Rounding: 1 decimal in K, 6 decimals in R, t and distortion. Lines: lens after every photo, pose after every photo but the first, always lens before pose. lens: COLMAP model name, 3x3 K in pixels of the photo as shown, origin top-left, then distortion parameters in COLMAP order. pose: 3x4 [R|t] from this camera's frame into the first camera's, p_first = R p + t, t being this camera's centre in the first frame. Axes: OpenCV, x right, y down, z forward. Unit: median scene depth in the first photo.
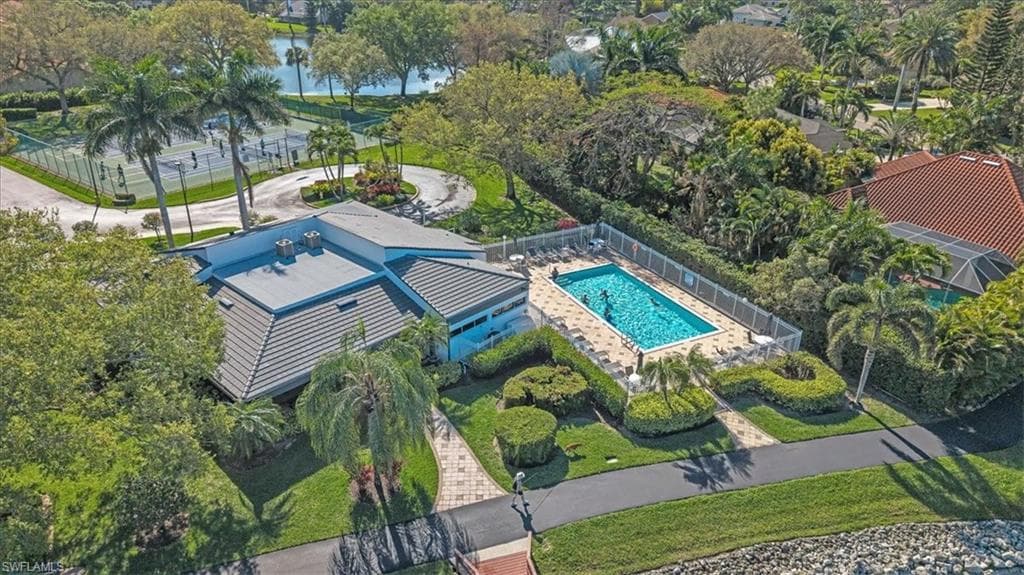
lens RADIAL K [[688.1, 0, 512.0], [0, 688.1, 287.5], [0, 0, 1]] dist [-0.000487, -0.000999]
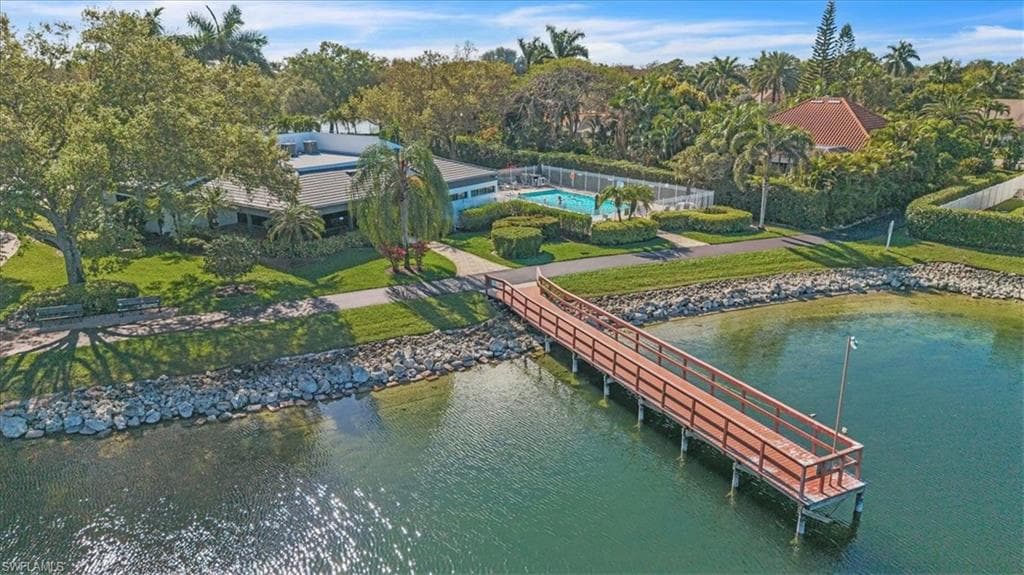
lens RADIAL K [[695.4, 0, 512.0], [0, 695.4, 287.5], [0, 0, 1]] dist [0.061052, -0.000127]
pose [[0.986726, -0.043143, 0.156558, -0.182524], [0.069626, 0.983352, -0.167843, 0.481169], [-0.146710, 0.176516, 0.973303, -0.214004]]
